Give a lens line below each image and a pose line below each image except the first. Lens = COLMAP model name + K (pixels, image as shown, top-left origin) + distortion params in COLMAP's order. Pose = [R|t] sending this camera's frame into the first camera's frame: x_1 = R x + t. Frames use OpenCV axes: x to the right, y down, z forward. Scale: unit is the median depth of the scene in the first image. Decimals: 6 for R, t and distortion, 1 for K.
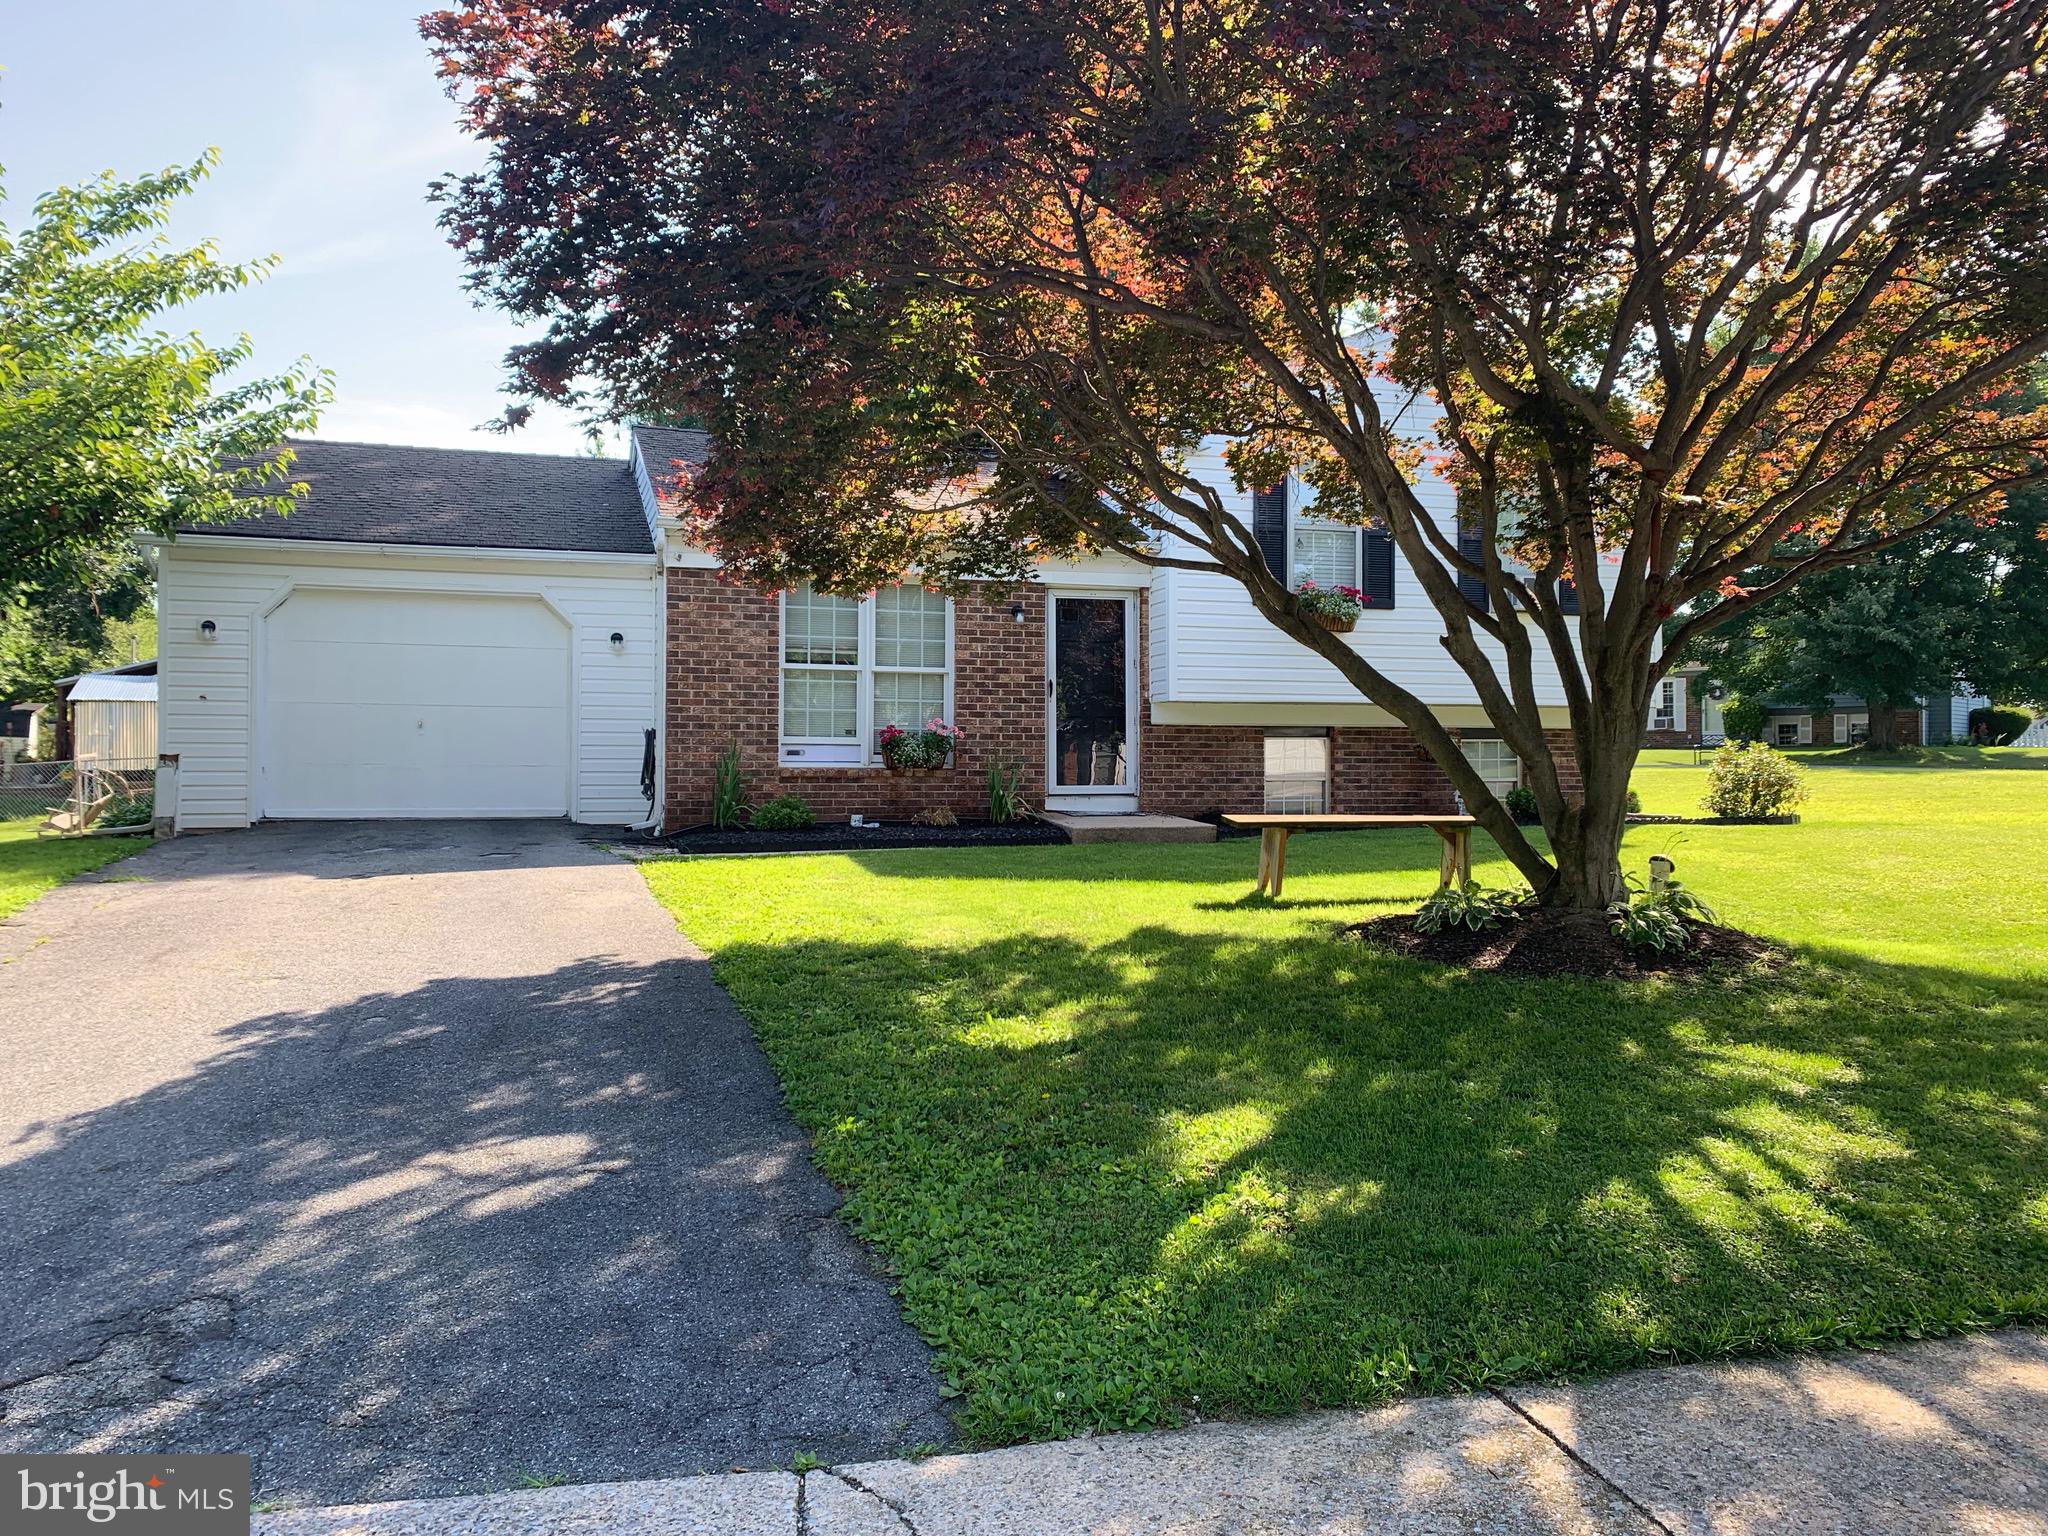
lens RADIAL K [[1556.6, 0, 1024.0], [0, 1556.6, 767.6], [0, 0, 1]] dist [0.000626, -0.000767]
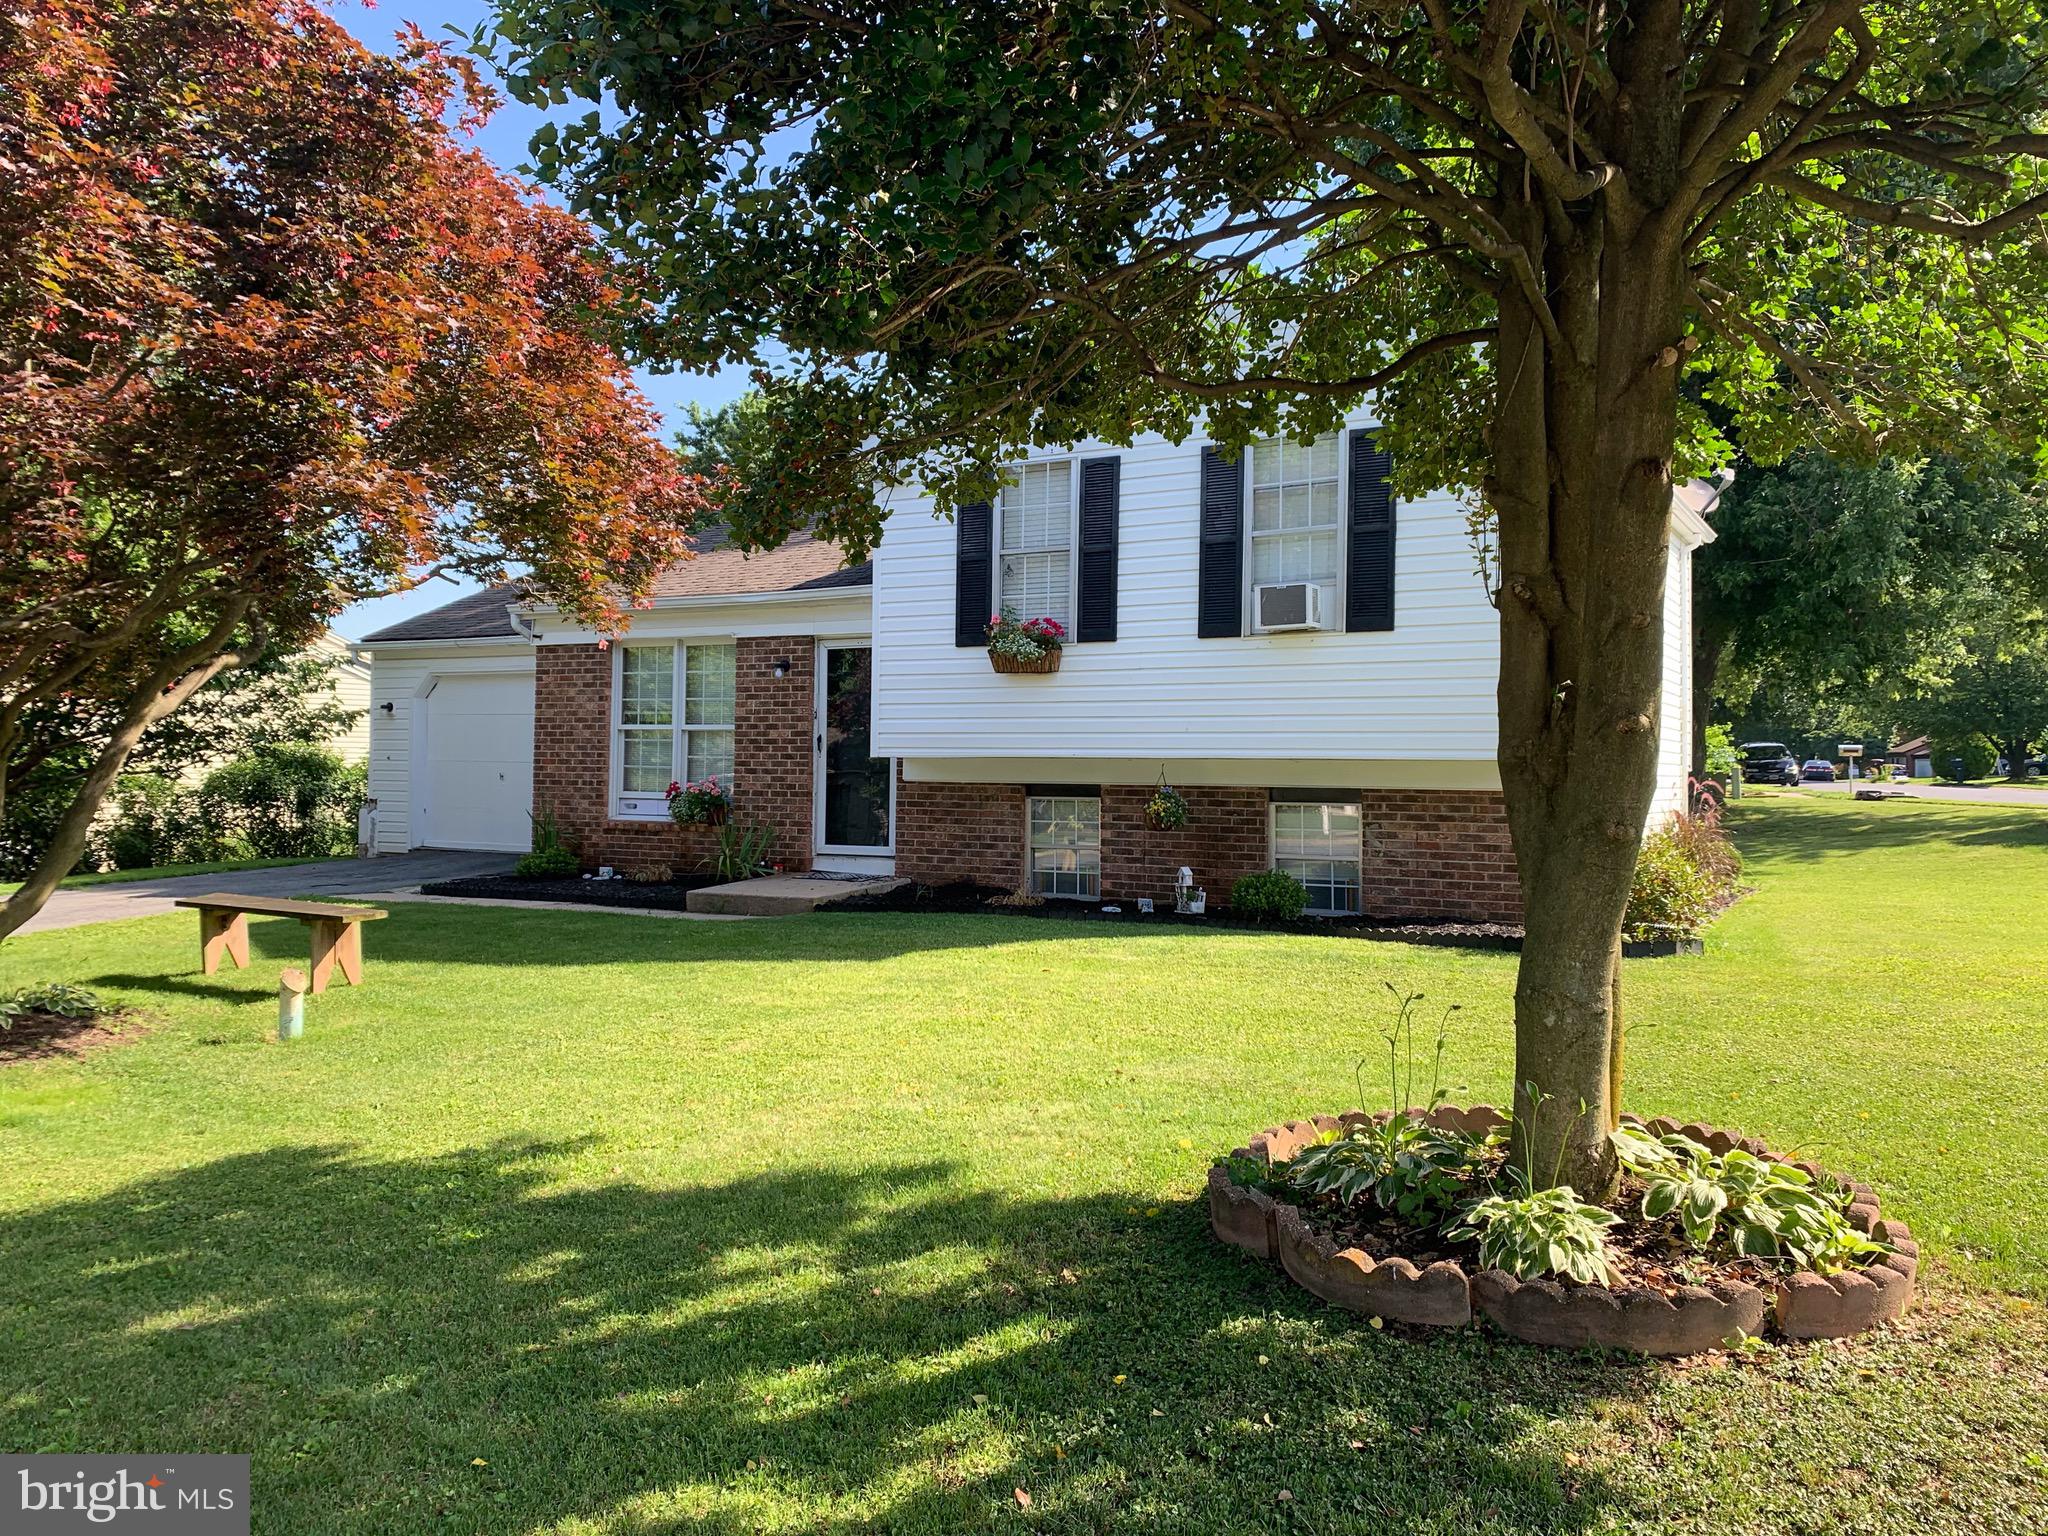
lens RADIAL K [[1556.6, 0, 1024.8], [0, 1556.6, 767.6], [0, 0, 1]] dist [0.000626, -0.000767]
pose [[0.688012, 0.001870, -0.725697, 0.812380], [-0.008334, 0.999951, -0.005325, -0.032225], [0.725651, 0.009712, 0.687994, 0.434667]]
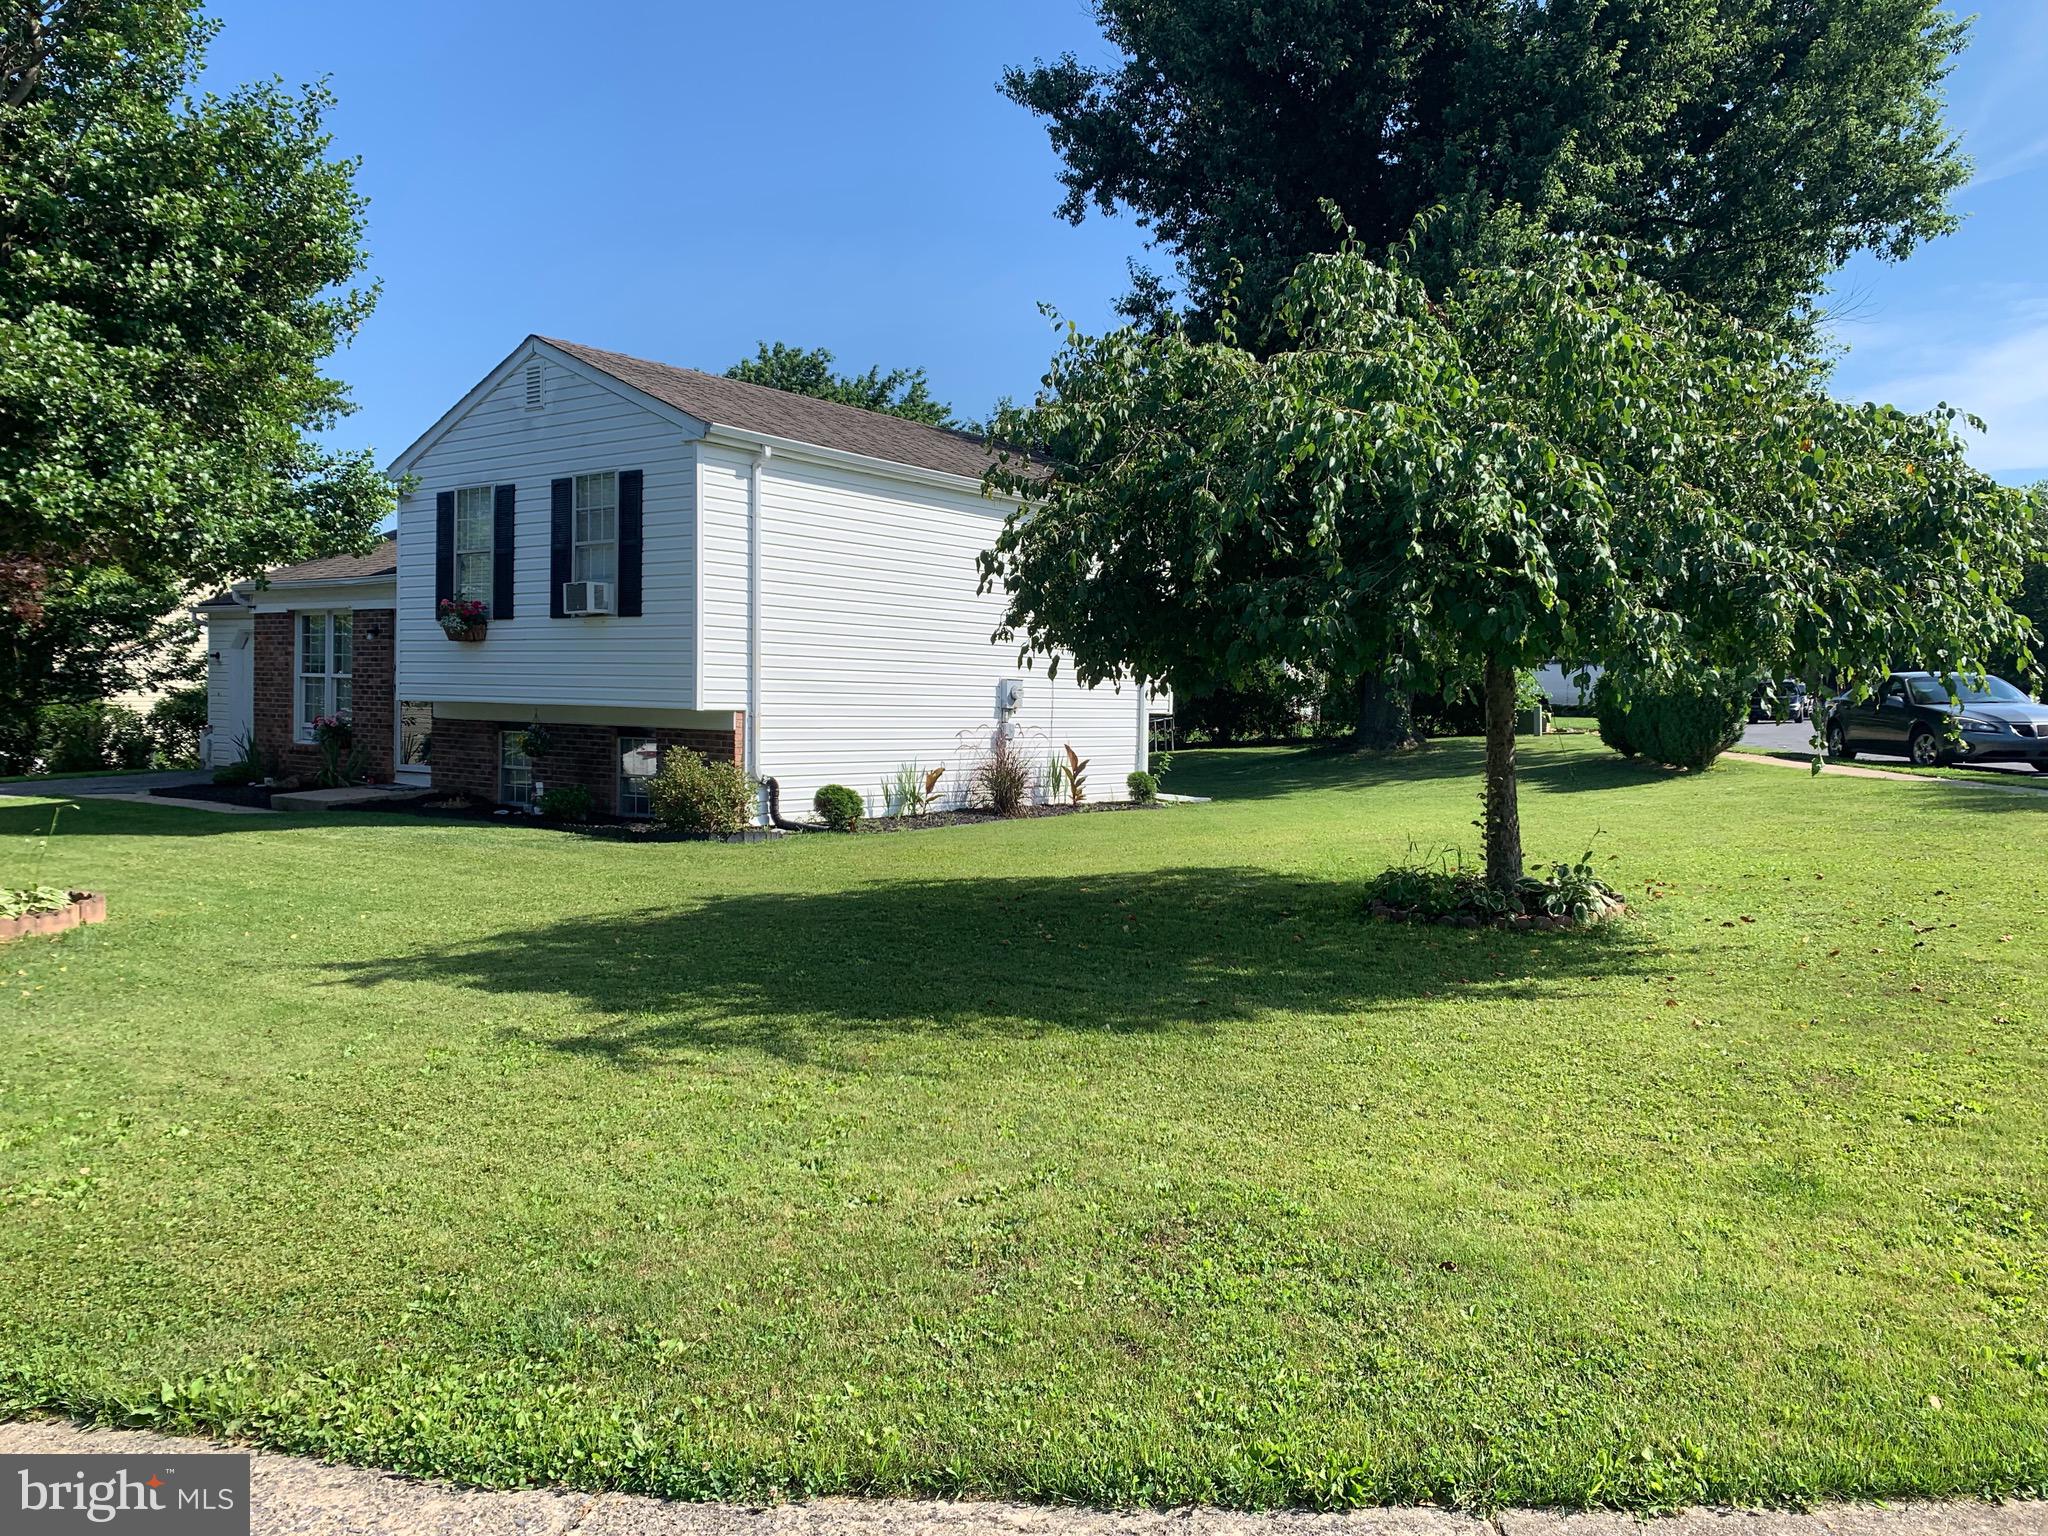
lens RADIAL K [[1556.6, 0, 1023.0], [0, 1556.6, 767.6], [0, 0, 1]] dist [0.000626, -0.000767]
pose [[0.570210, 0.044170, -0.820310, 1.416191], [-0.016982, 0.998974, 0.041985, -0.049836], [0.821323, -0.010010, 0.570375, 0.698733]]
